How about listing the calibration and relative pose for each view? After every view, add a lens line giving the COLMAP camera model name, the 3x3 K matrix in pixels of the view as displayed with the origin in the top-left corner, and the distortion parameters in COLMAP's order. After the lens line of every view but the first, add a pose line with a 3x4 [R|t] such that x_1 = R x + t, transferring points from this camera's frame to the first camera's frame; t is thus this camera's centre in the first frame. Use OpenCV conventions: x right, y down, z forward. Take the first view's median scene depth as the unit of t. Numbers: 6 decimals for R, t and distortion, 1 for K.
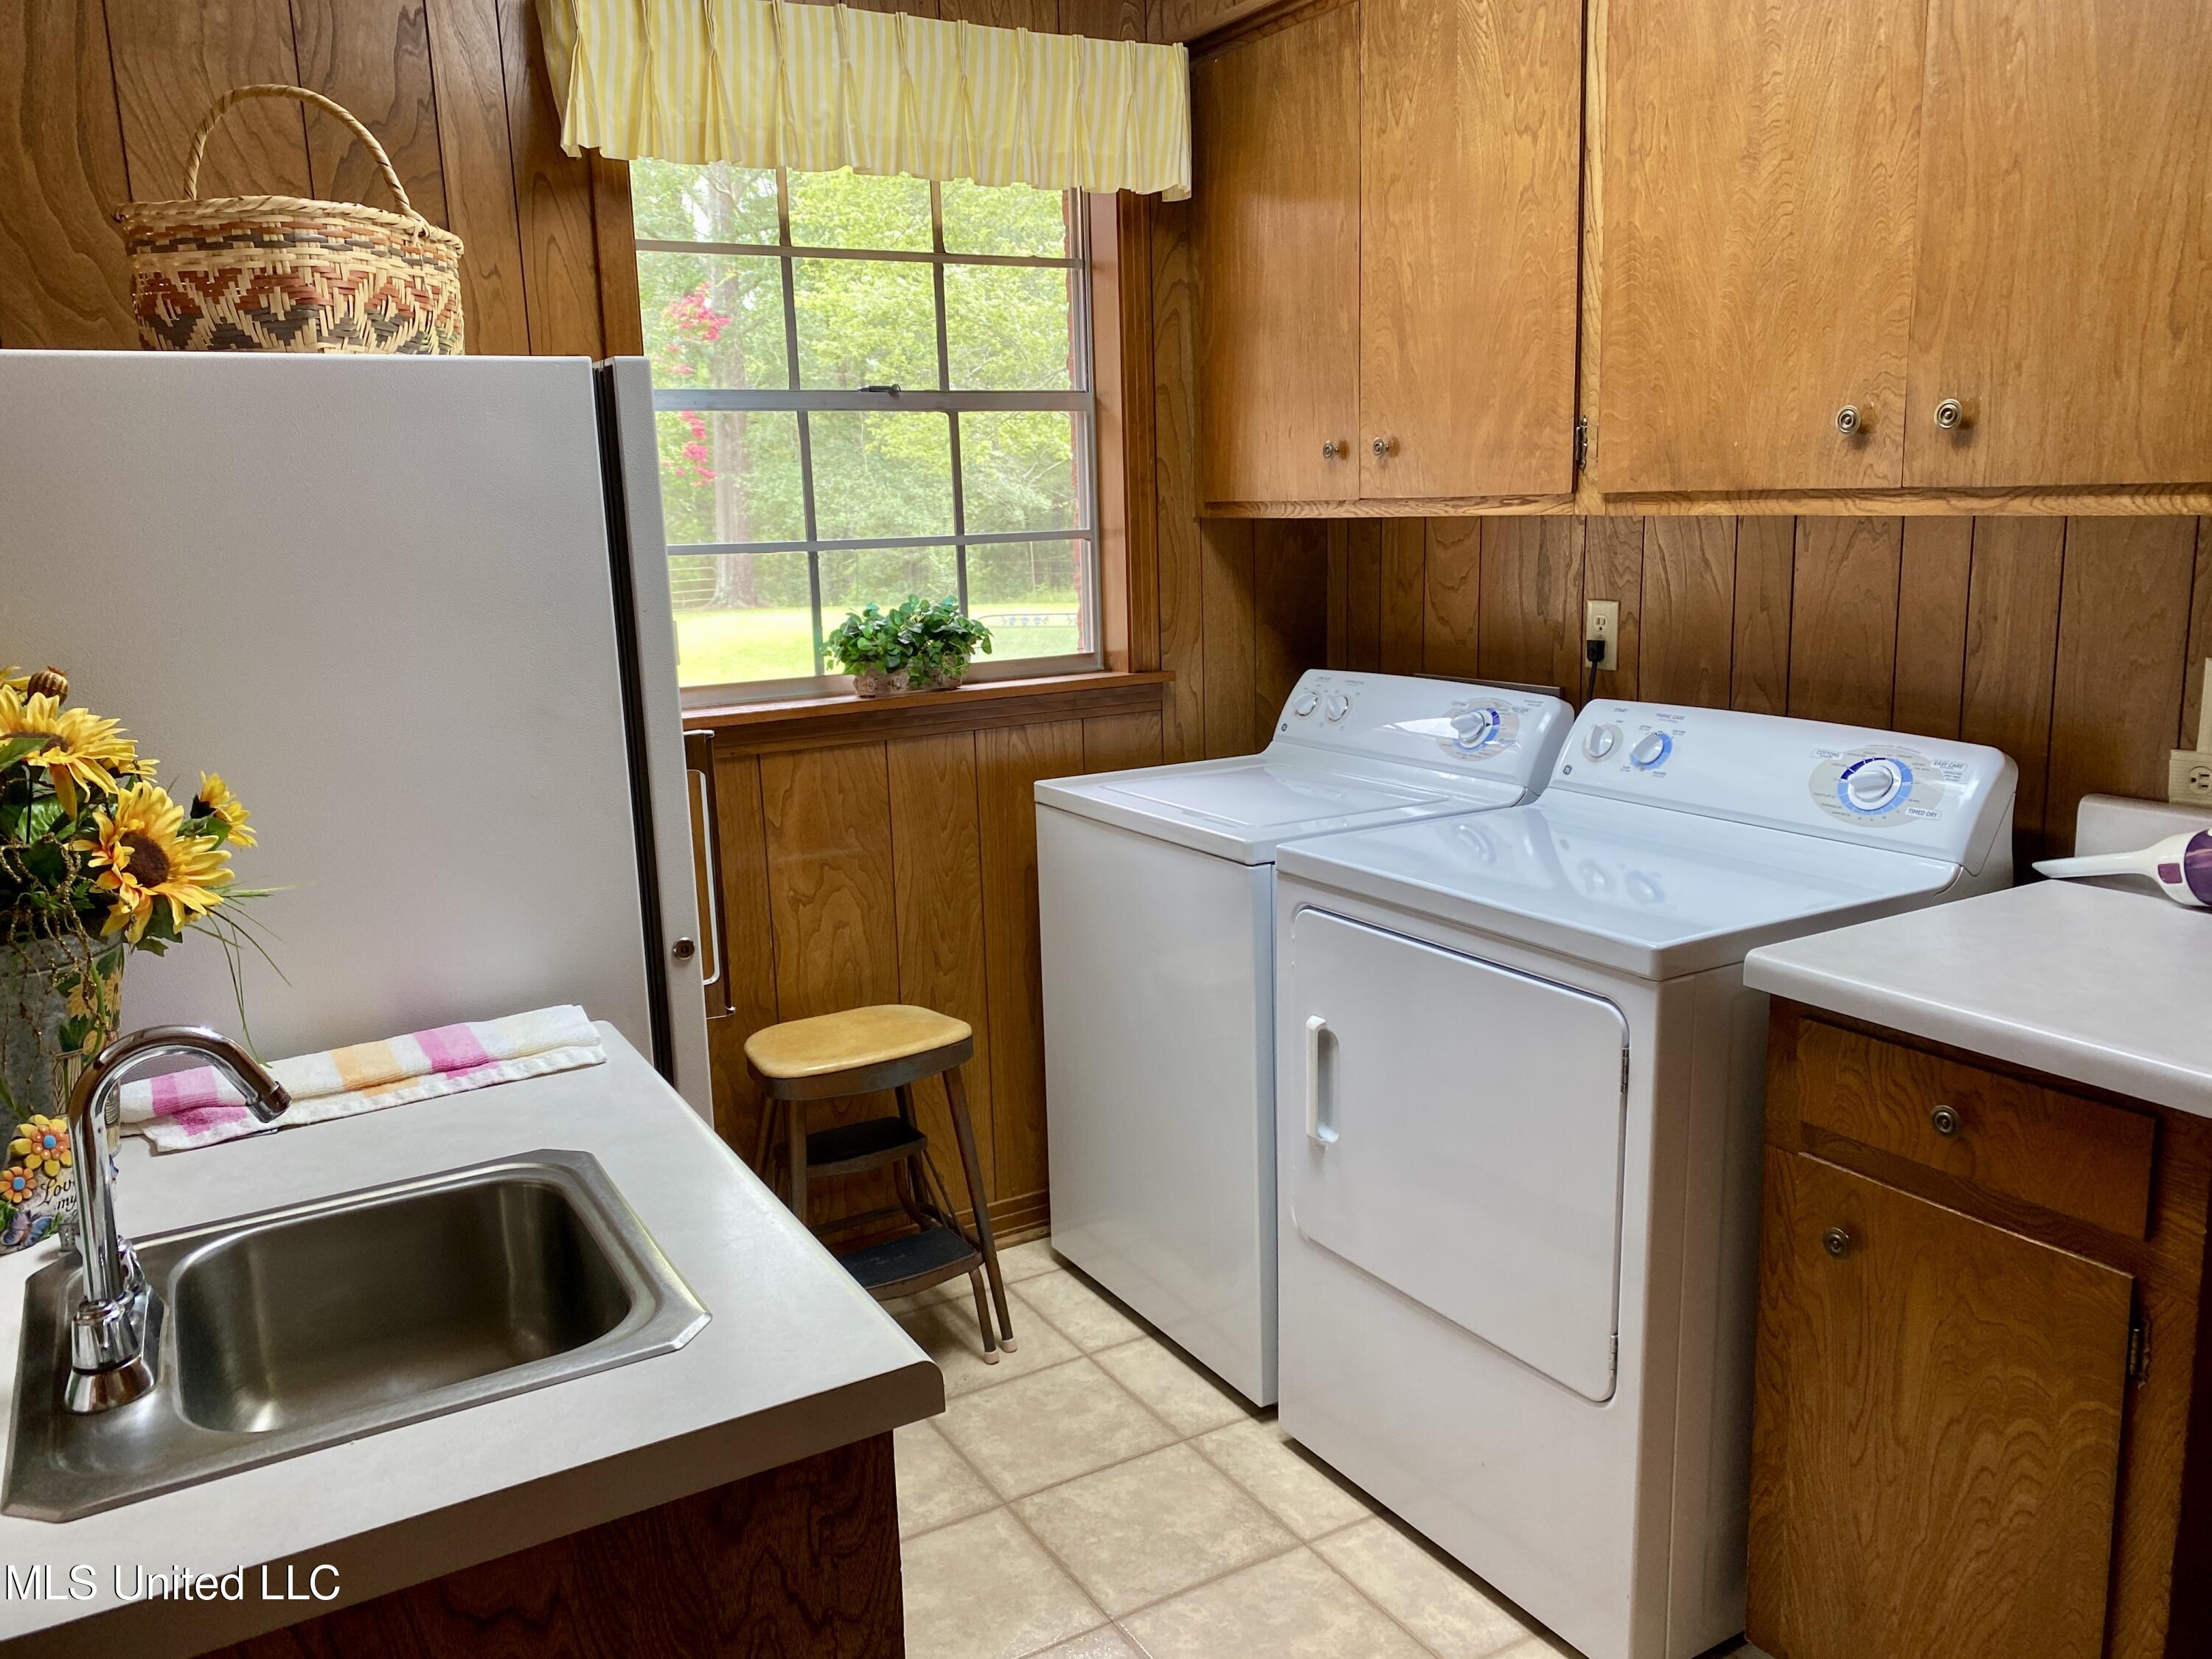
lens RADIAL K [[1683.5, 0, 1090.6], [0, 1683.5, 846.0], [0, 0, 1]] dist [0.018672, -0.024719]
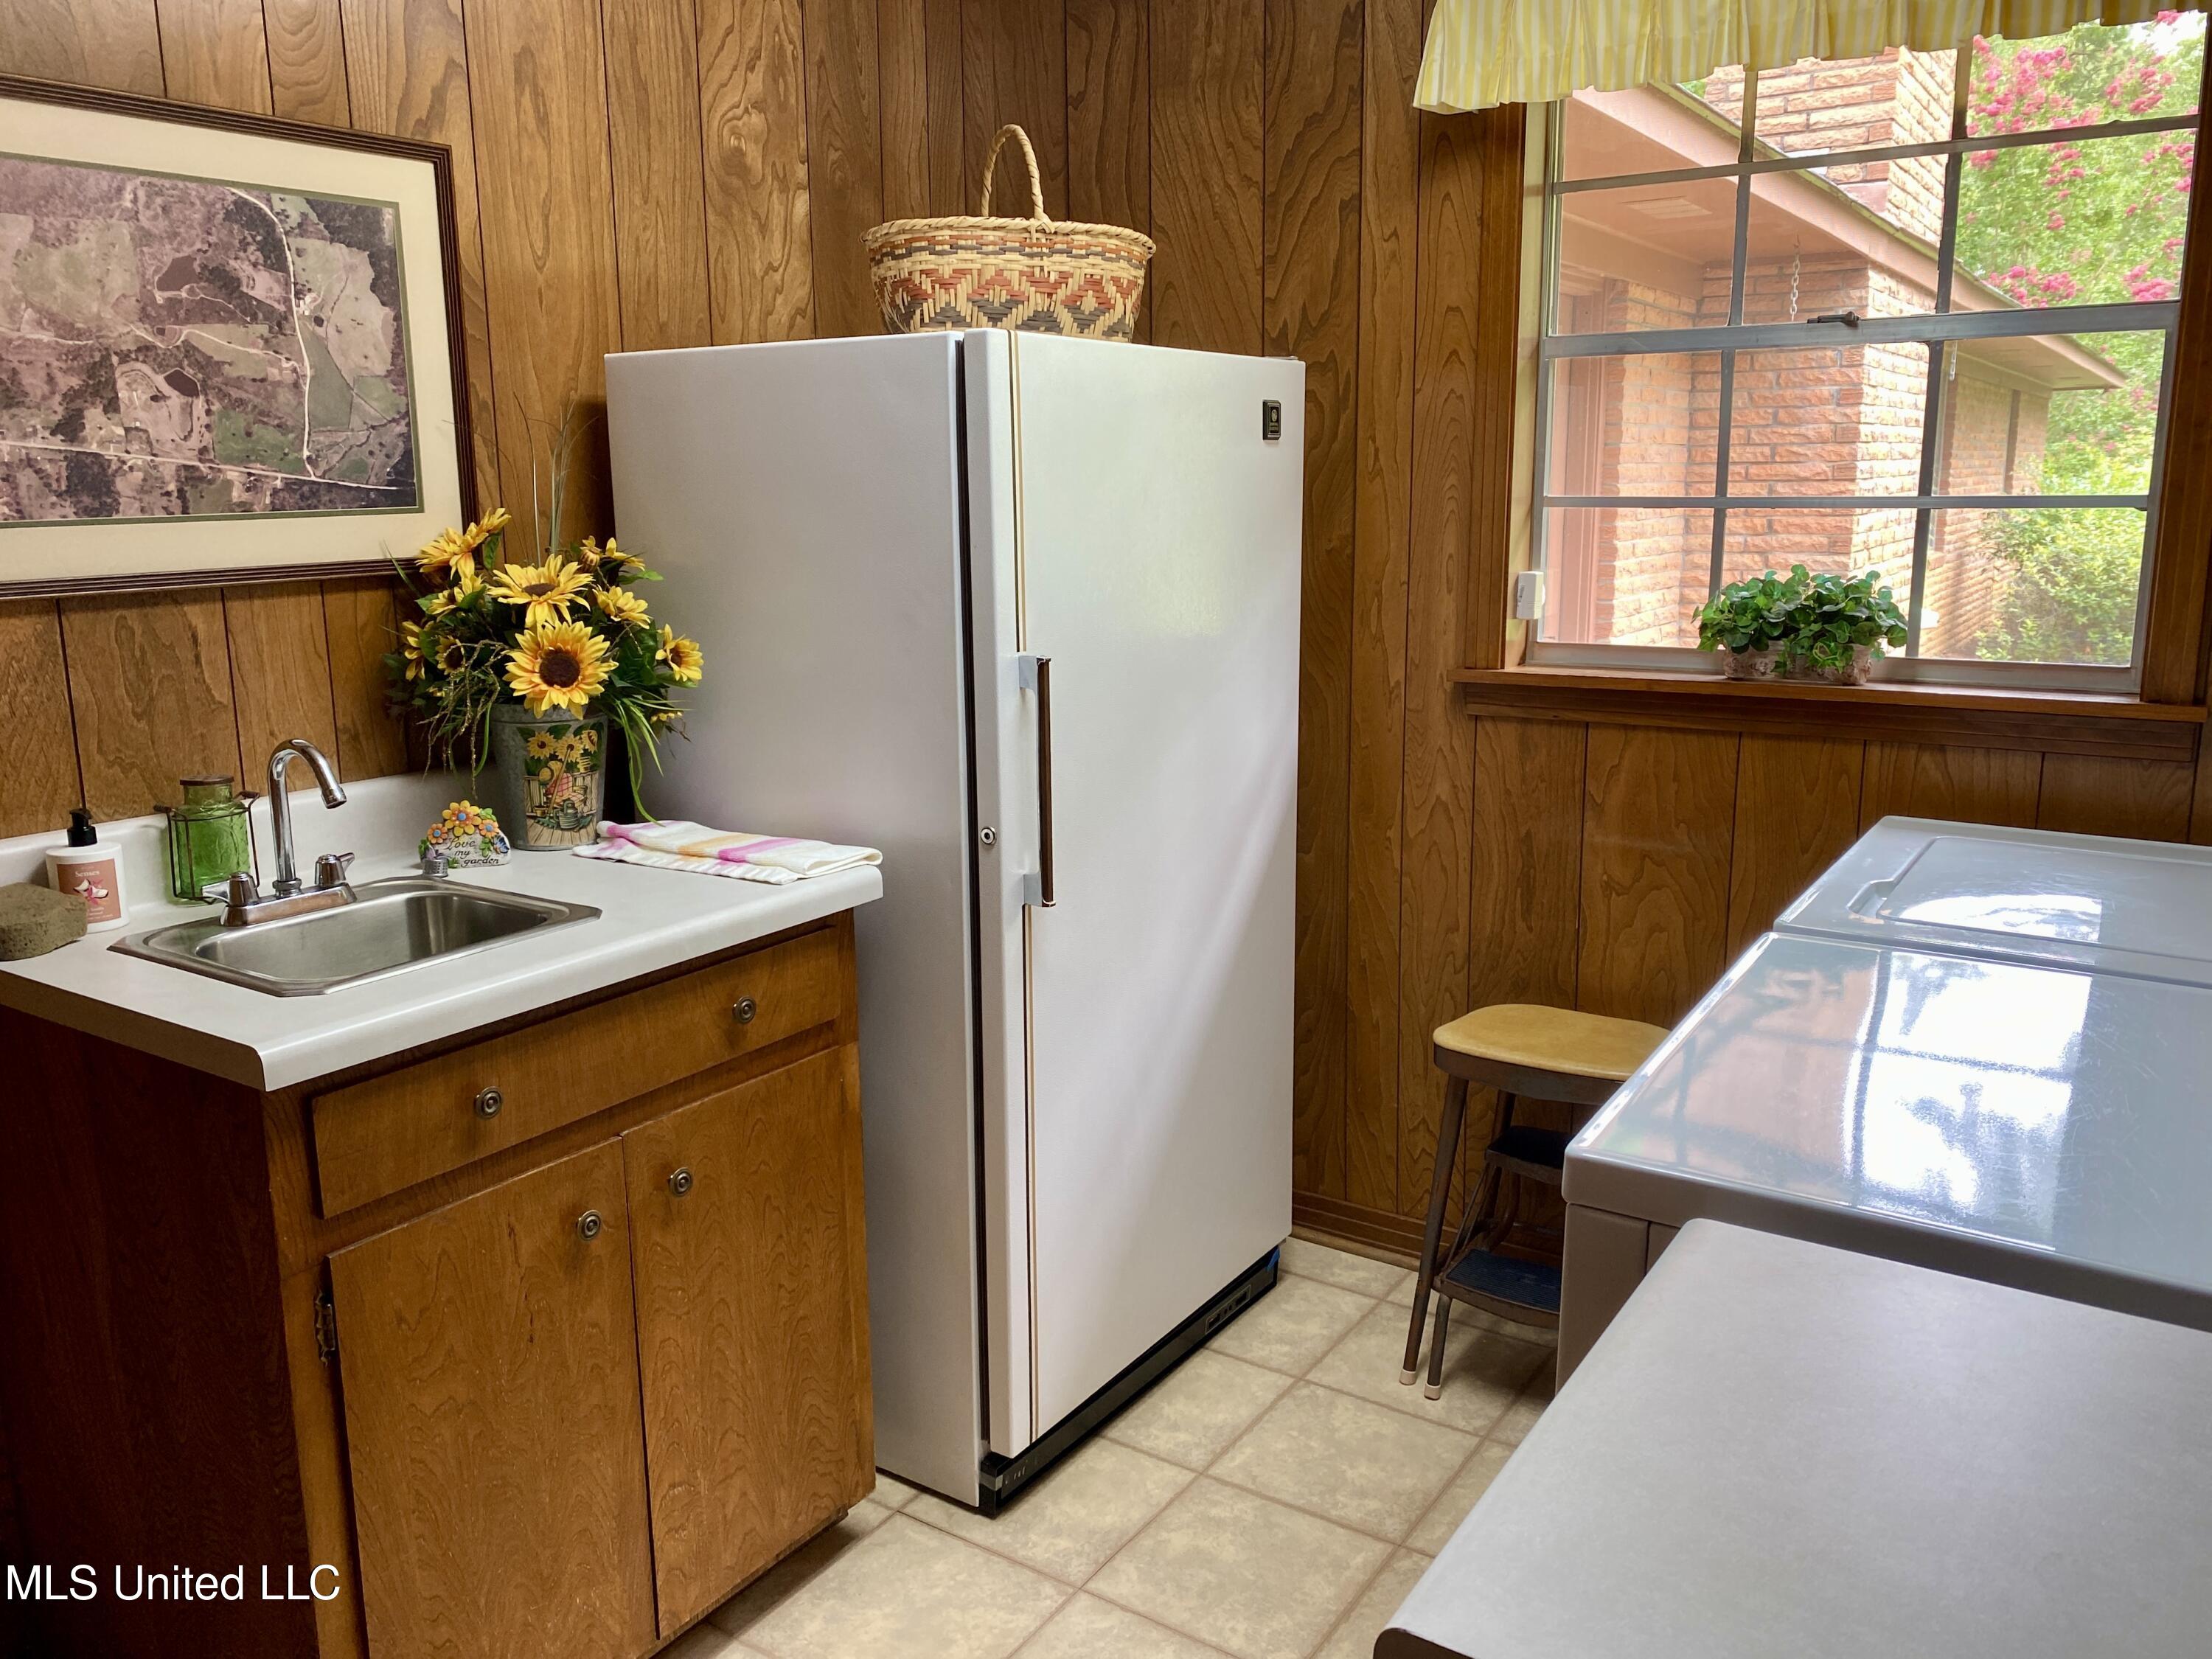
lens RADIAL K [[1683.5, 0, 1089.5], [0, 1683.5, 807.1], [0, 0, 1]] dist [0.018672, -0.024719]
pose [[0.445757, 0.197283, -0.873144, 0.514713], [-0.187626, 0.974336, 0.124360, -0.074196], [0.875270, 0.108390, 0.471332, 0.328719]]
